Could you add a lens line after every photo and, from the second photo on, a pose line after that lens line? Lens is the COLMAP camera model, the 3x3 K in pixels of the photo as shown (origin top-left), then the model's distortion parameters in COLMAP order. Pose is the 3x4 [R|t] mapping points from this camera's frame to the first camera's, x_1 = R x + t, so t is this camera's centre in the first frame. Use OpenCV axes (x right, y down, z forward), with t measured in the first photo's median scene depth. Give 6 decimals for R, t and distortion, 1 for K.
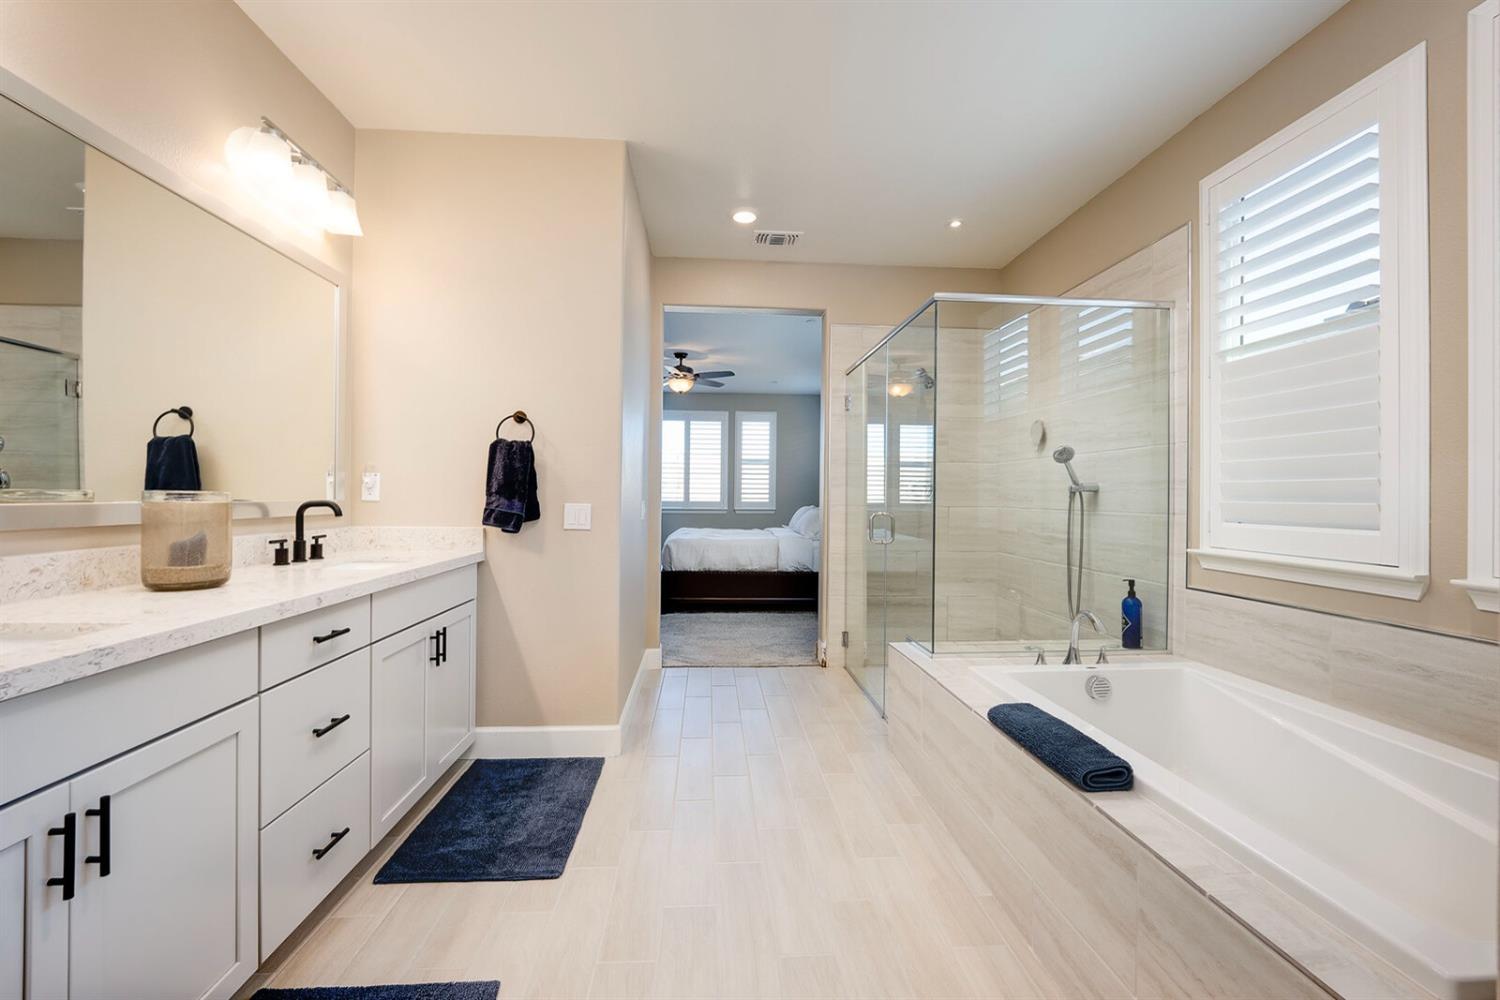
lens RADIAL K [[610.0, 0, 750.8], [0, 610.0, 494.4], [0, 0, 1]] dist [-0.003385, -0.004766]
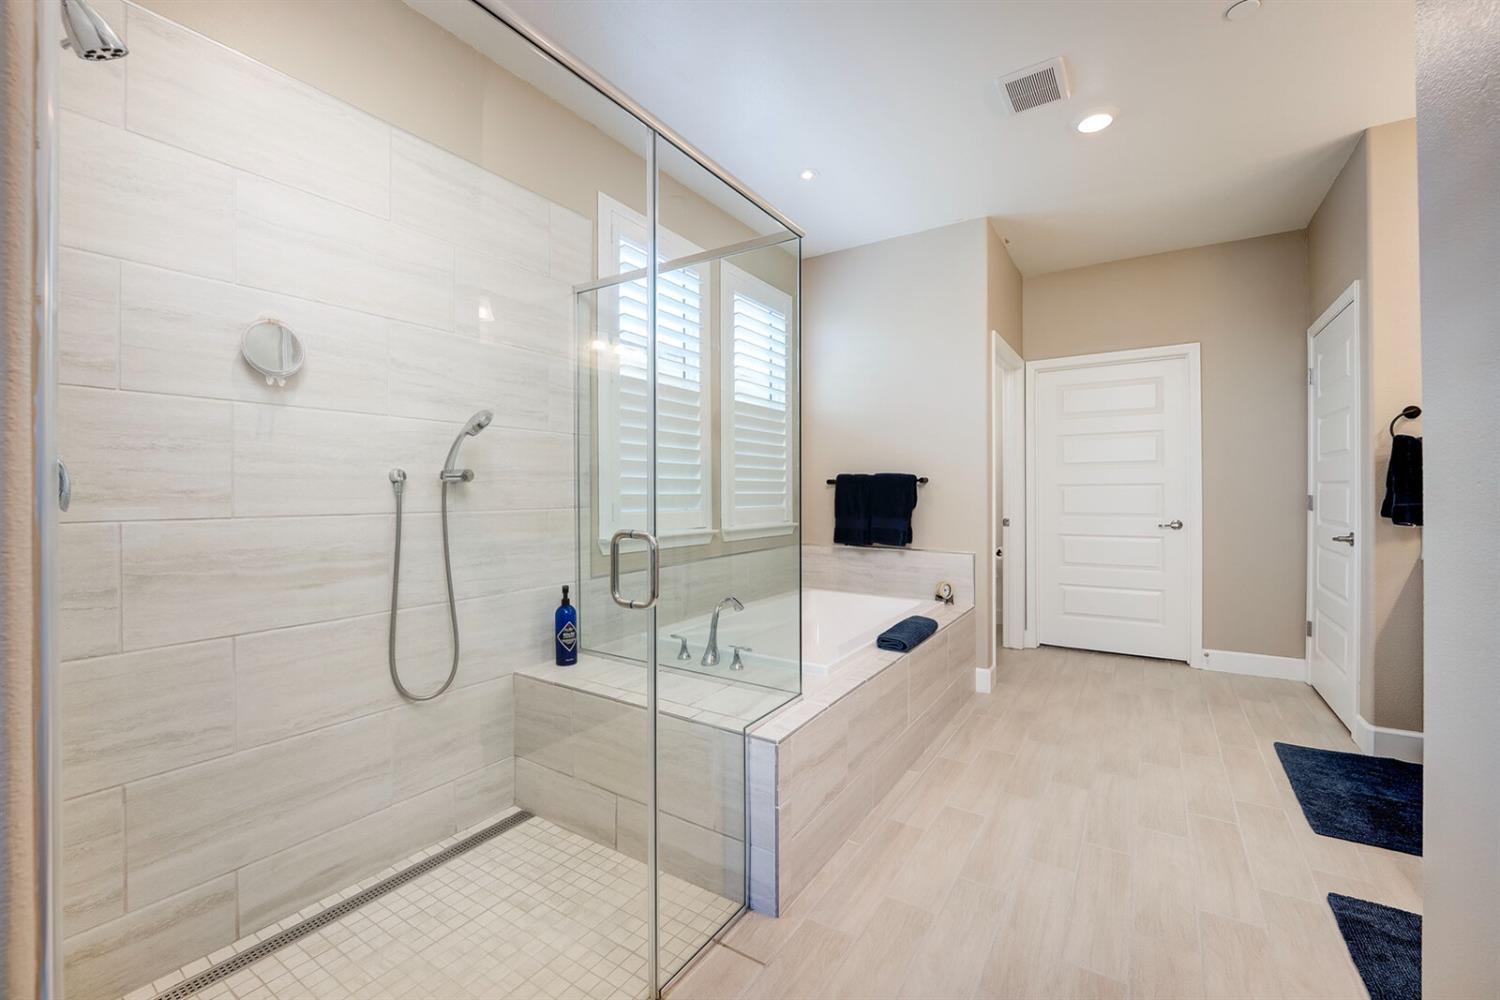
lens RADIAL K [[610.0, 0, 750.8], [0, 610.0, 494.4], [0, 0, 1]] dist [-0.003385, -0.004766]
pose [[-0.795480, -0.010459, 0.605890, -0.166150], [-0.009409, 0.999944, 0.004908, 0.008284], [-0.605907, -0.001797, -0.795534, 2.342061]]
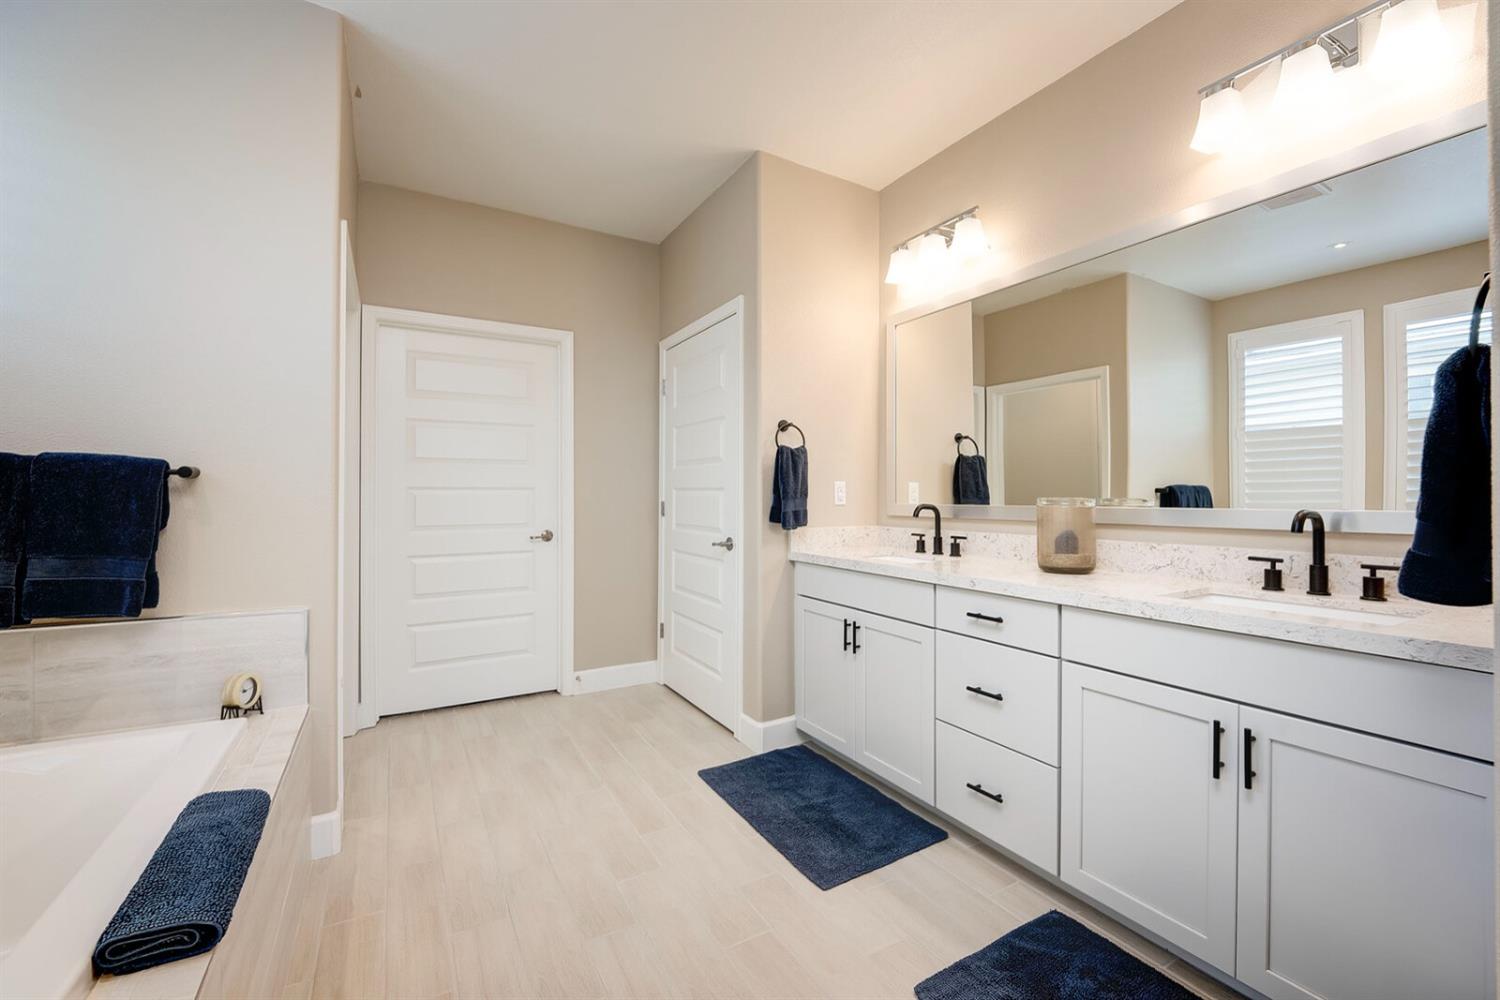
lens RADIAL K [[610.0, 0, 750.8], [0, 610.0, 494.4], [0, 0, 1]] dist [-0.003385, -0.004766]
pose [[-0.900110, -0.014811, -0.435410, 0.222435], [-0.008464, 0.999828, -0.016514, 0.010800], [0.435580, -0.011179, -0.900081, 1.635680]]
